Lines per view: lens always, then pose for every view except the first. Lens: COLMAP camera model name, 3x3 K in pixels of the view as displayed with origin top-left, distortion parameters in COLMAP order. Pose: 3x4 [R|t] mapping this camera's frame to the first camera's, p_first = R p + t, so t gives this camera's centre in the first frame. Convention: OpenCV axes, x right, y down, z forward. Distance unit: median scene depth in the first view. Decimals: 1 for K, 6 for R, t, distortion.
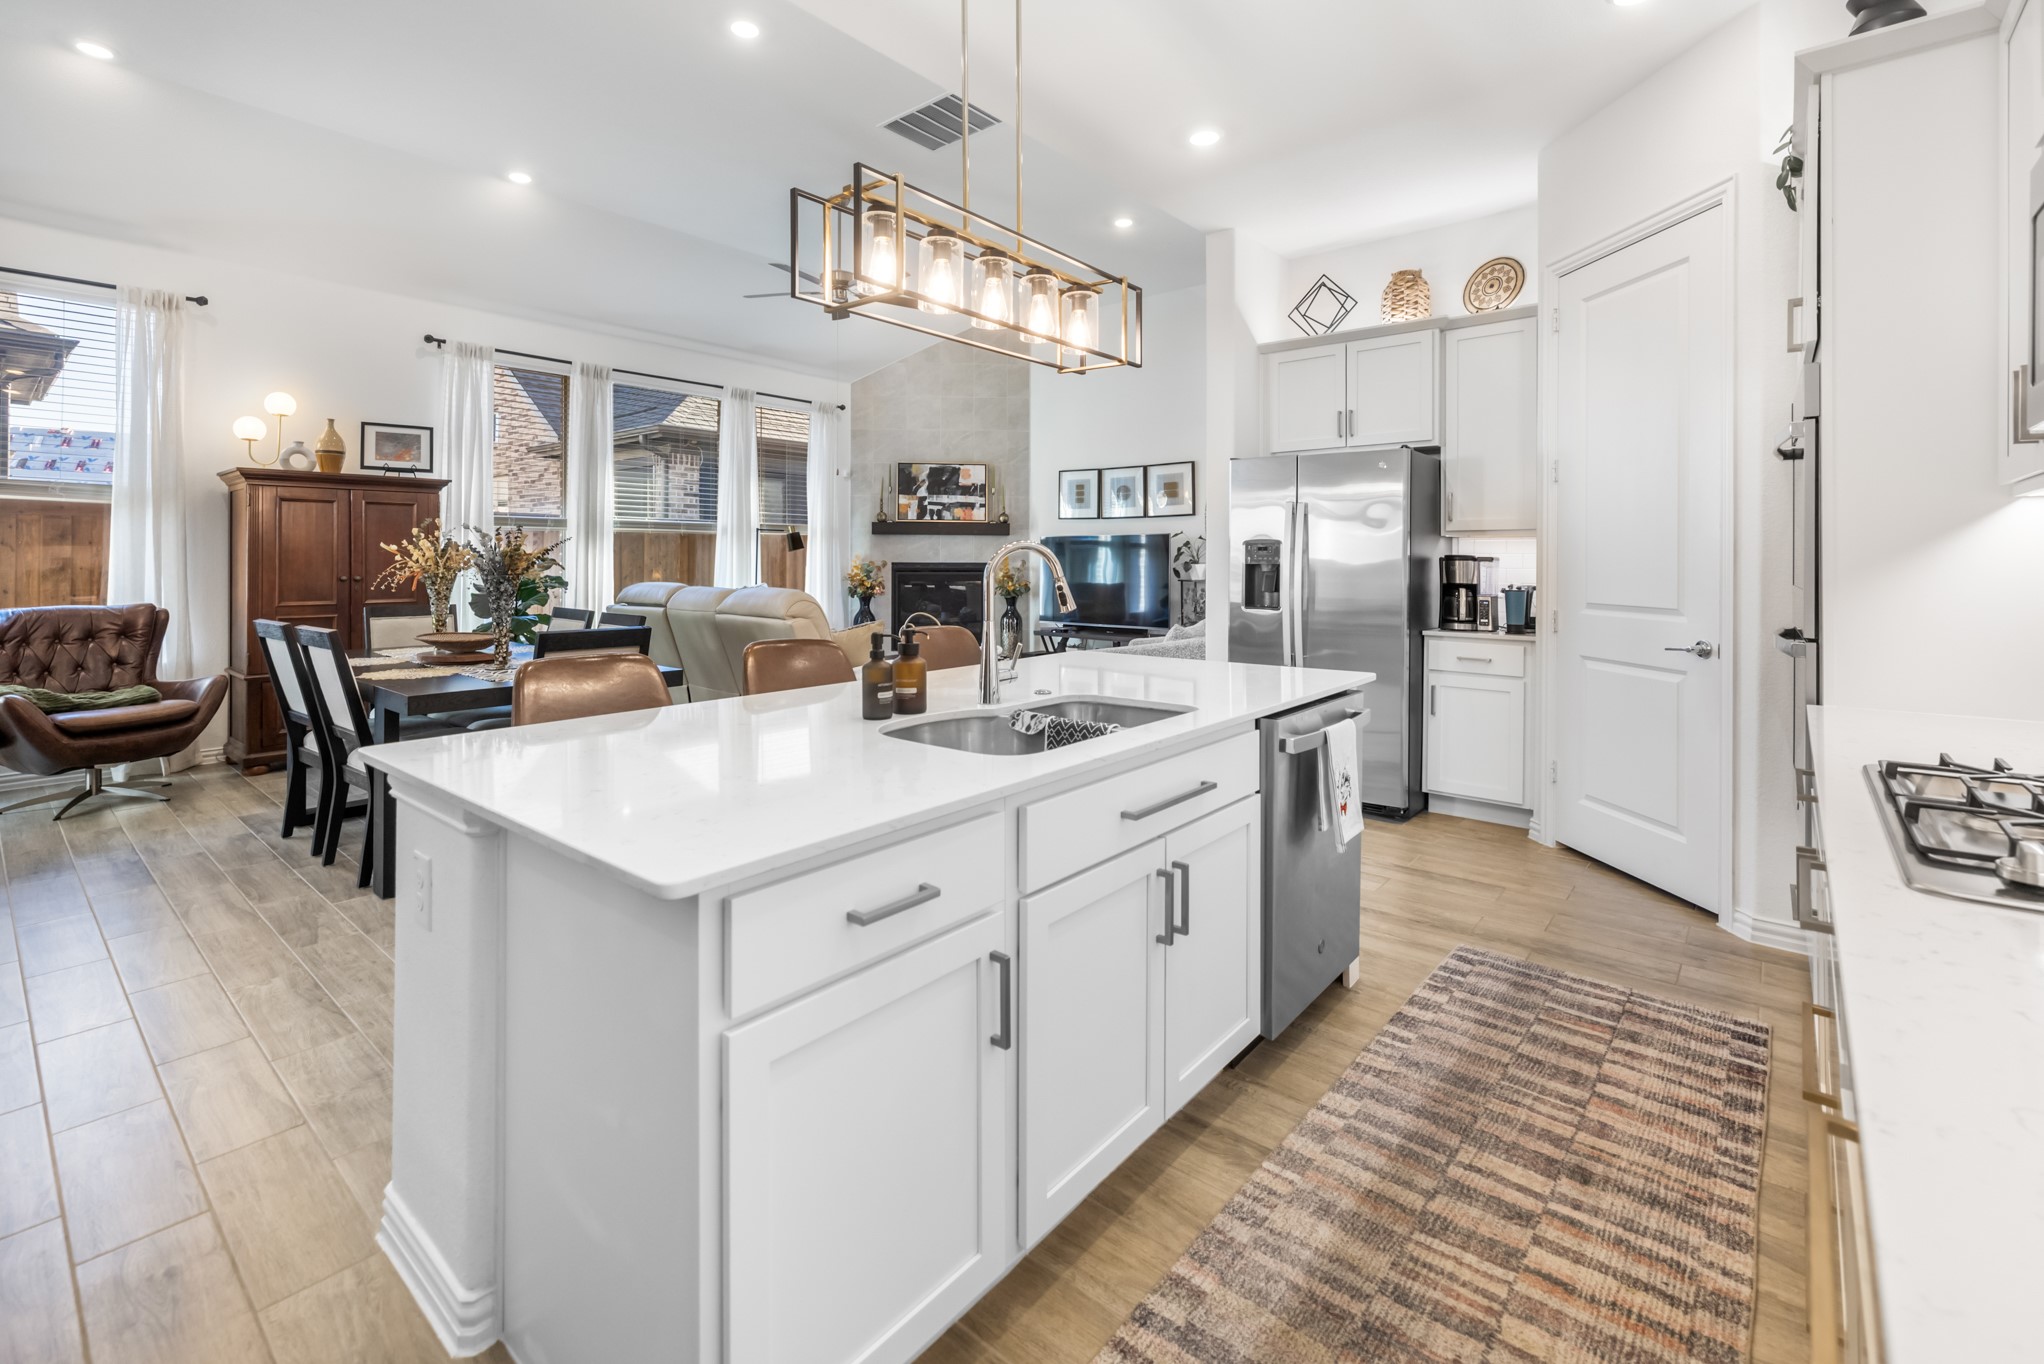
lens RADIAL K [[892.4, 0, 1013.1], [0, 892.4, 577.6], [0, 0, 1]] dist [0.000257, 0.000038]
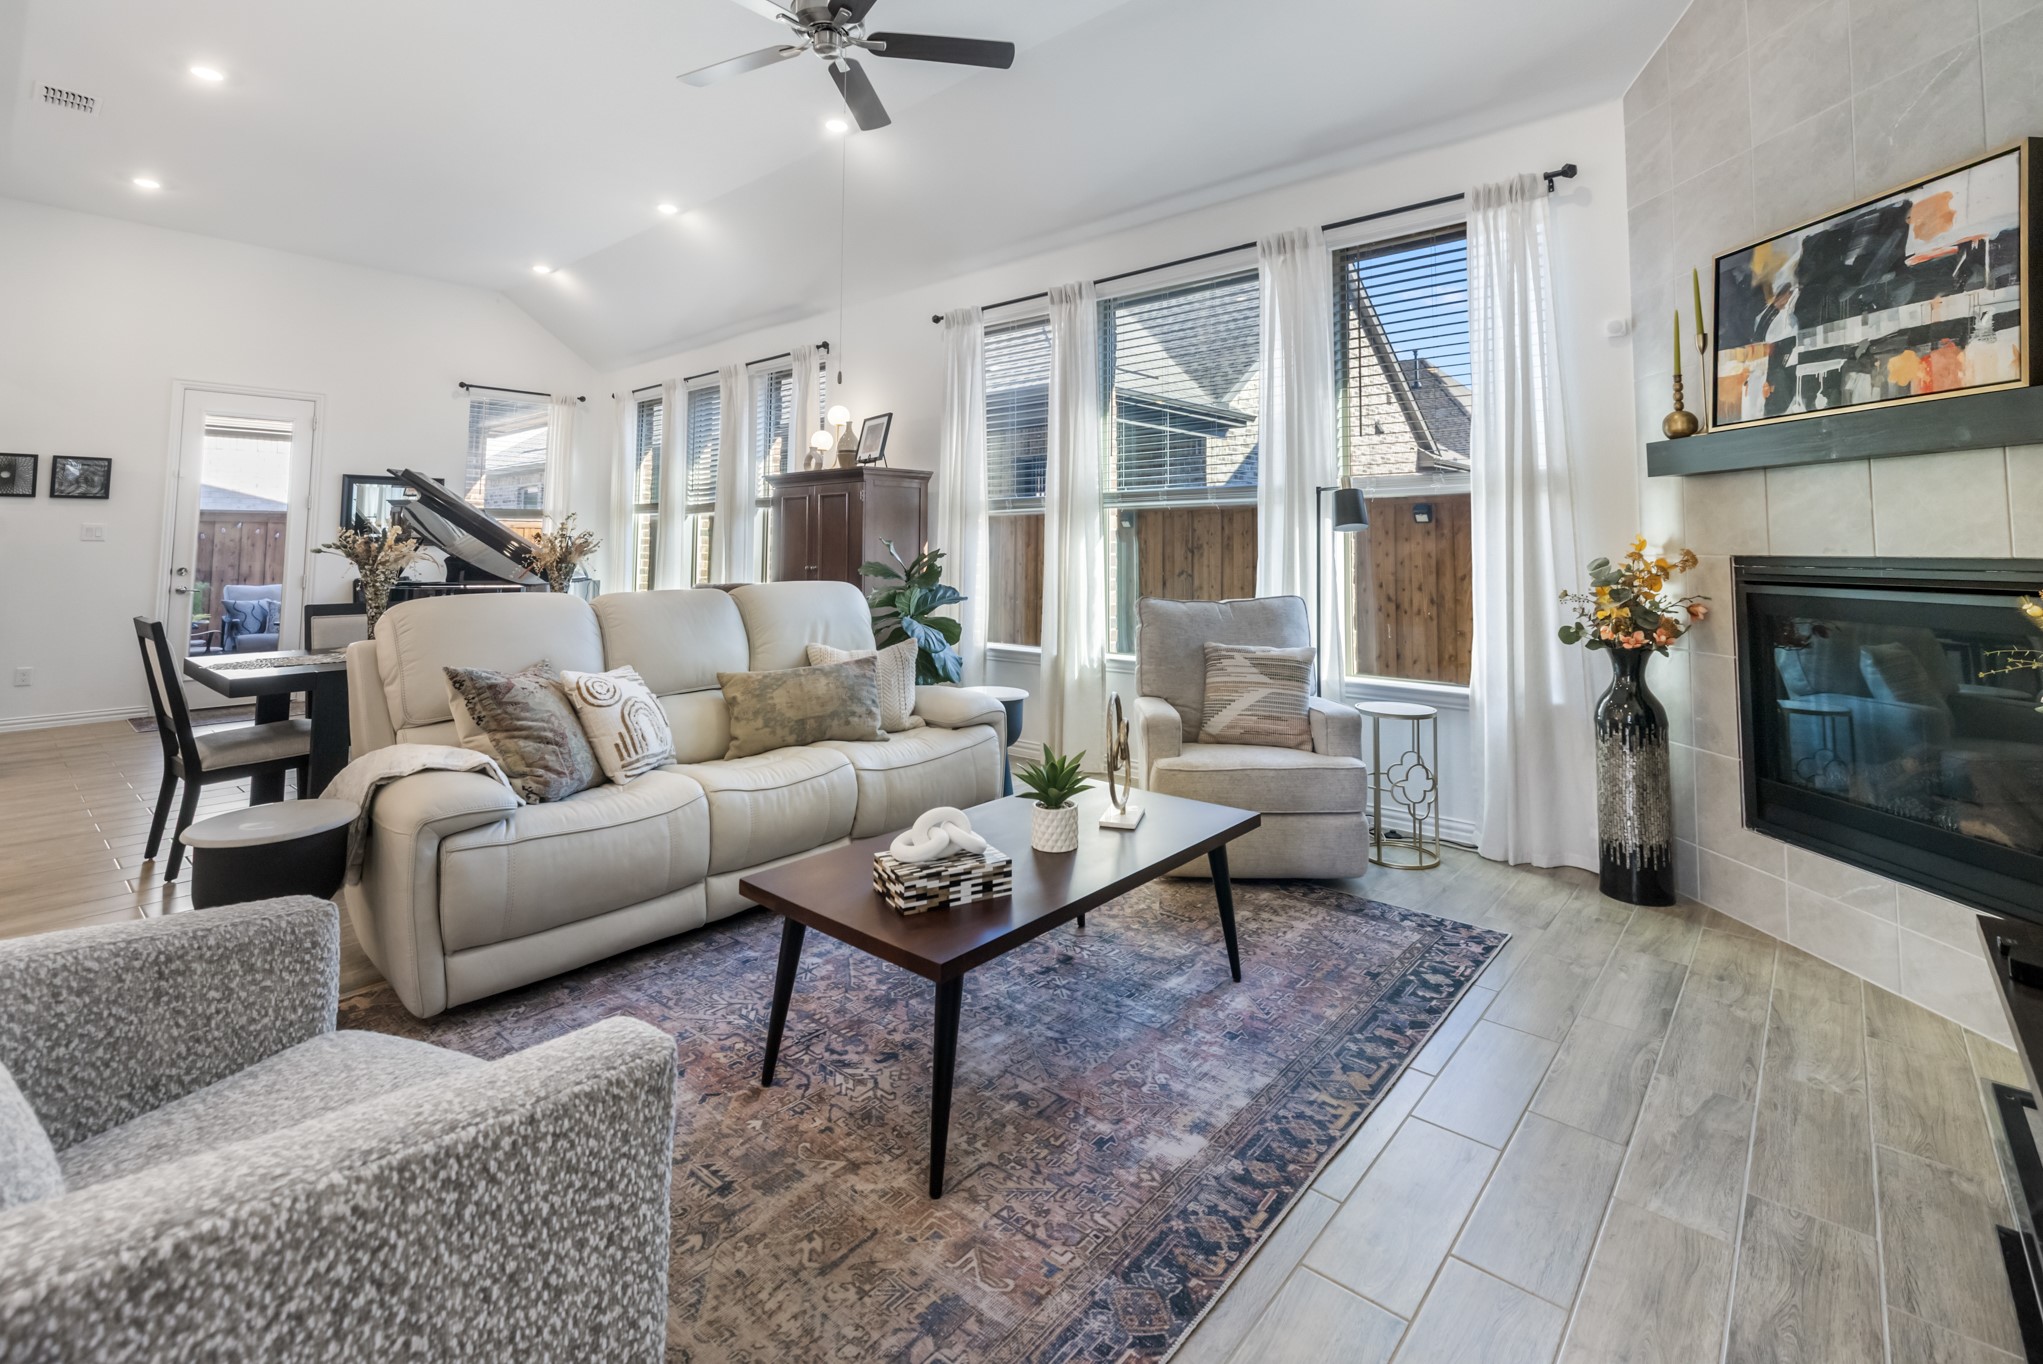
lens RADIAL K [[926.5, 0, 1011.2], [0, 926.5, 482.8], [0, 0, 1]] dist [0.000853, 0.000800]
pose [[-0.020665, -0.073354, -0.997092, 0.218559], [-0.018116, 0.997169, -0.072984, -0.014180], [0.999622, 0.016555, -0.021935, 0.745956]]
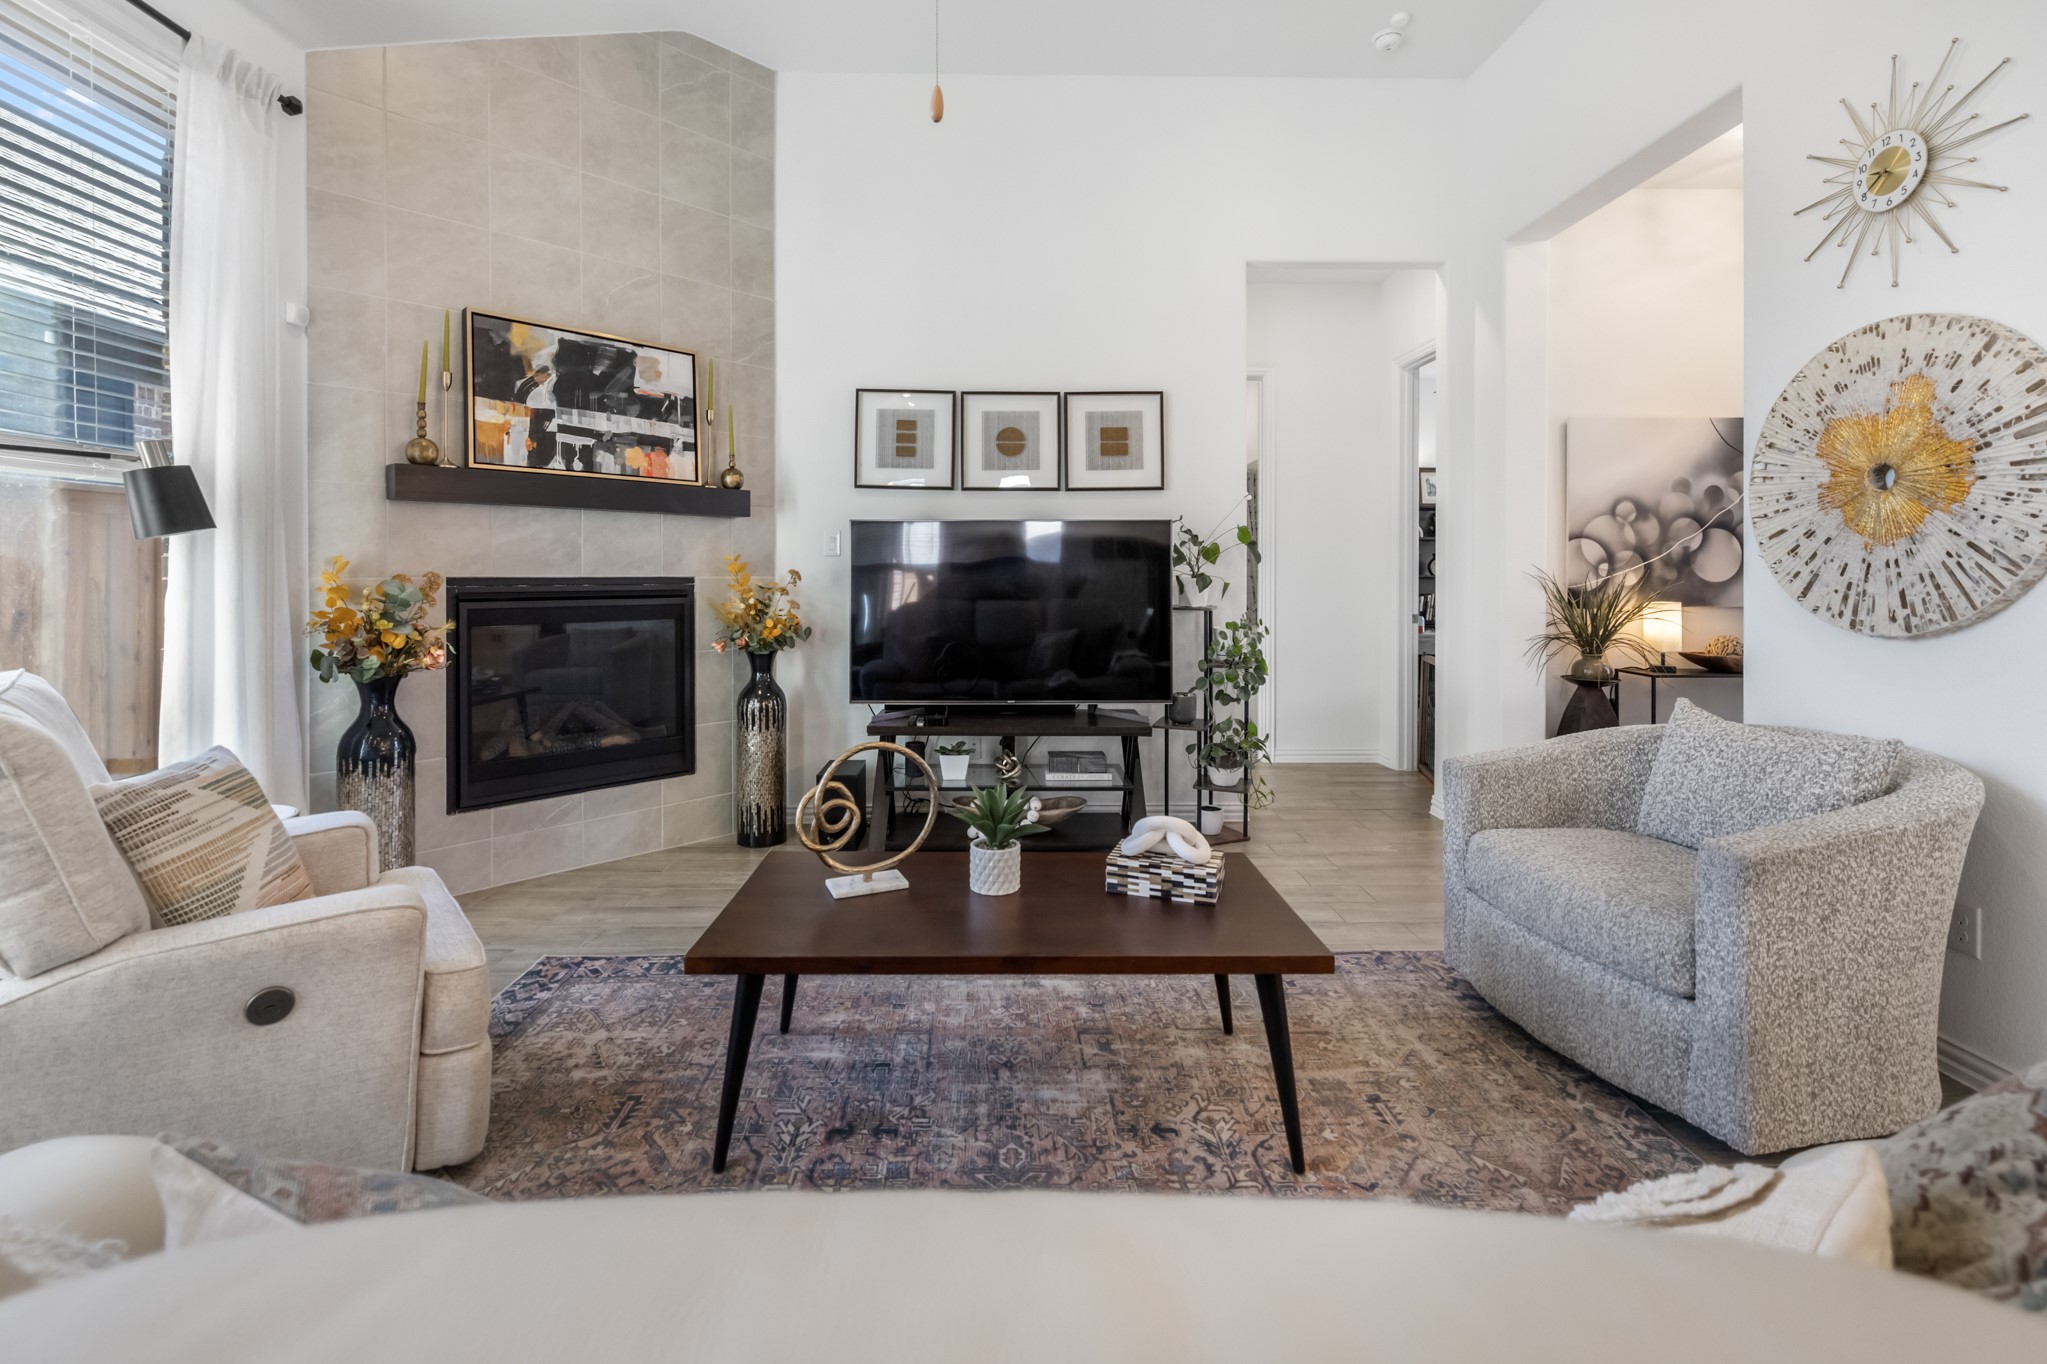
lens RADIAL K [[893.7, 0, 1014.6], [0, 893.7, 577.4], [0, 0, 1]] dist [0.000257, 0.000038]
pose [[0.755831, -0.006367, 0.654736, -0.203105], [0.014765, 0.999864, -0.007322, -0.010948], [-0.654600, 0.015201, 0.755822, 0.569960]]
